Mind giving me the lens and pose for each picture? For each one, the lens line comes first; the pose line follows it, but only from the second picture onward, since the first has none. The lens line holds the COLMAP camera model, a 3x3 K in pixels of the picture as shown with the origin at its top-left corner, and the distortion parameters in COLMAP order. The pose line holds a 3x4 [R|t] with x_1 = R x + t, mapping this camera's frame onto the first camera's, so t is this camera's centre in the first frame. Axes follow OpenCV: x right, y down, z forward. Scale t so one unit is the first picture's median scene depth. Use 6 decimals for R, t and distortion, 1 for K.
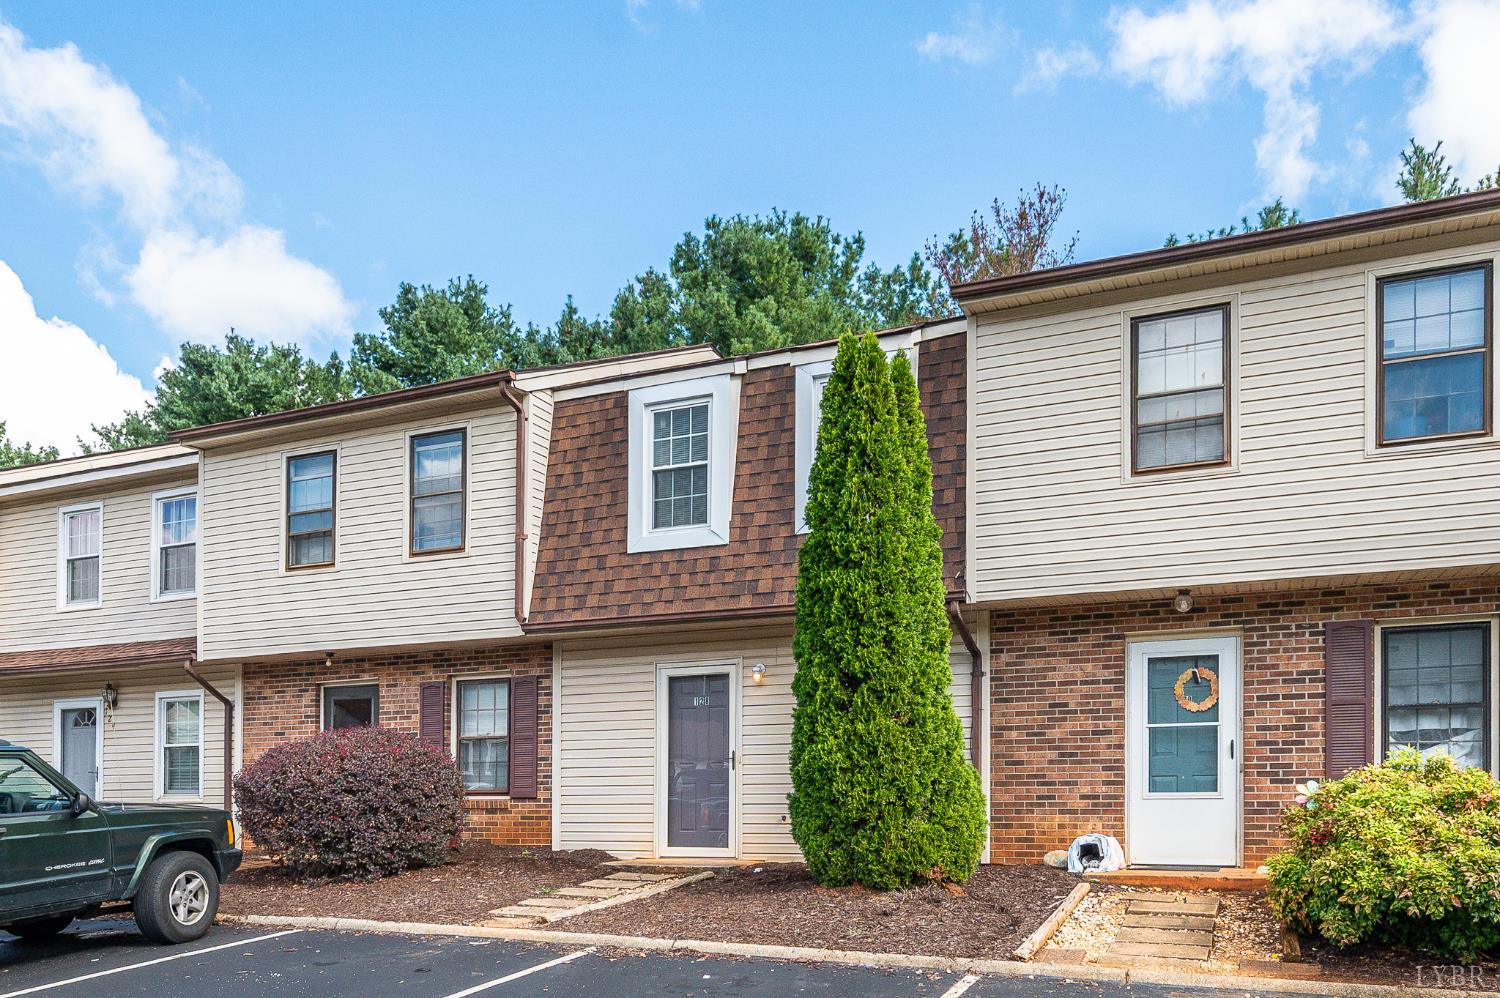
lens RADIAL K [[584.3, 0, 750.4], [0, 584.3, 496.7], [0, 0, 1]] dist [-0.000273, -0.000099]
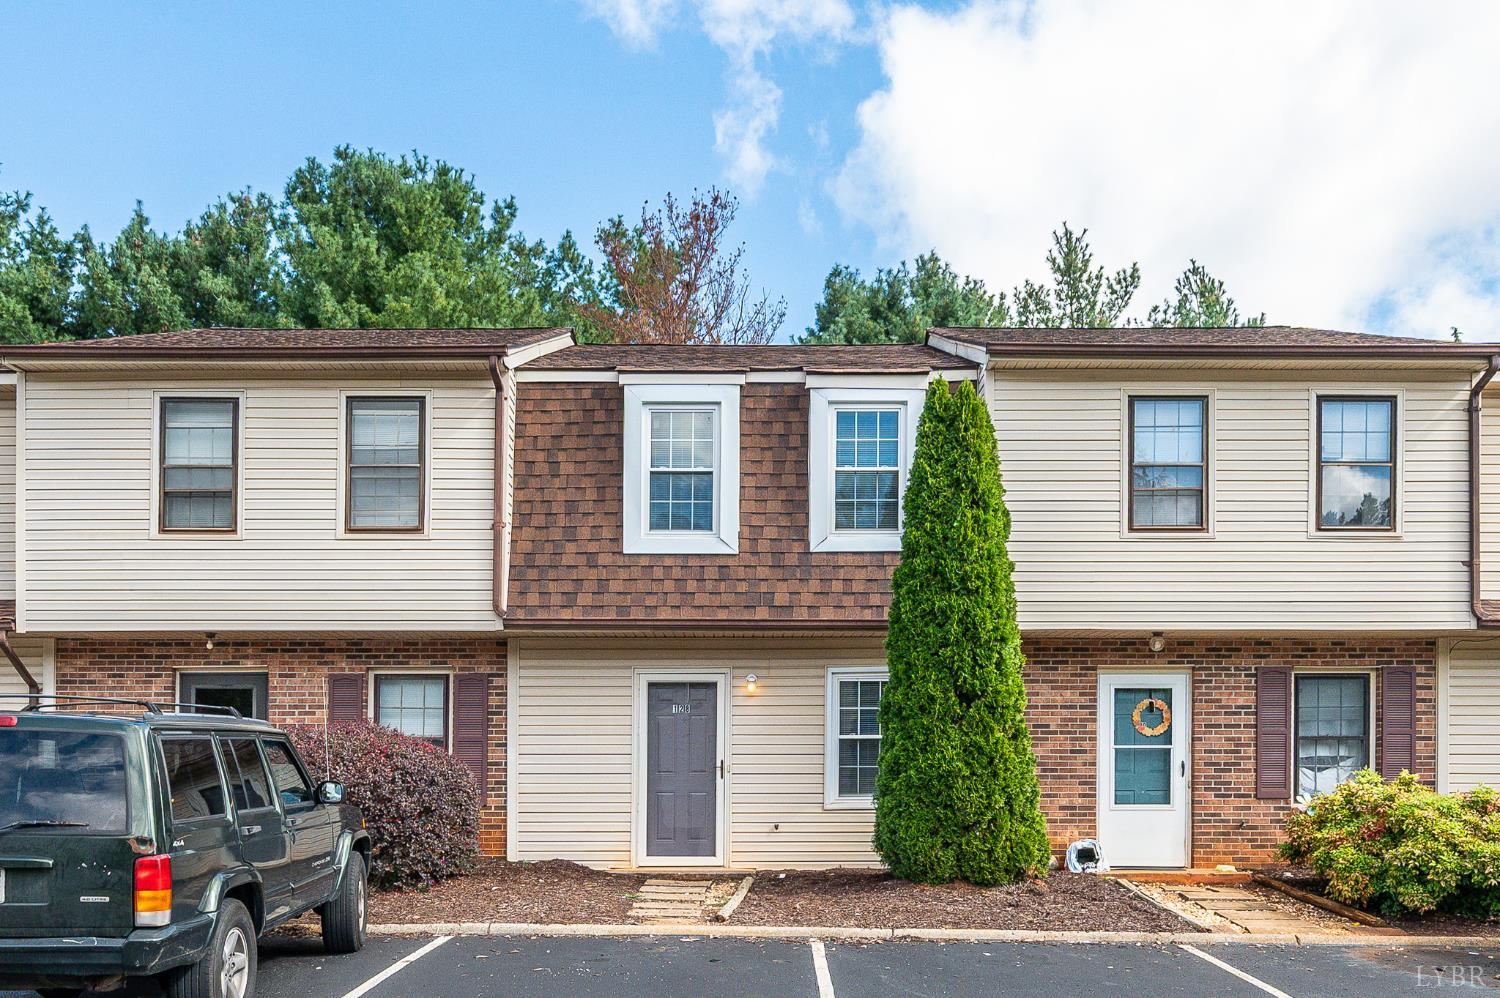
lens RADIAL K [[592.9, 0, 753.5], [0, 592.9, 497.8], [0, 0, 1]] dist [-0.000730, 0.000094]
pose [[0.974508, 0.111973, 0.194413, -0.230118], [-0.109631, 0.993711, -0.022796, 0.004682], [-0.195742, 0.000901, 0.980655, -0.011106]]
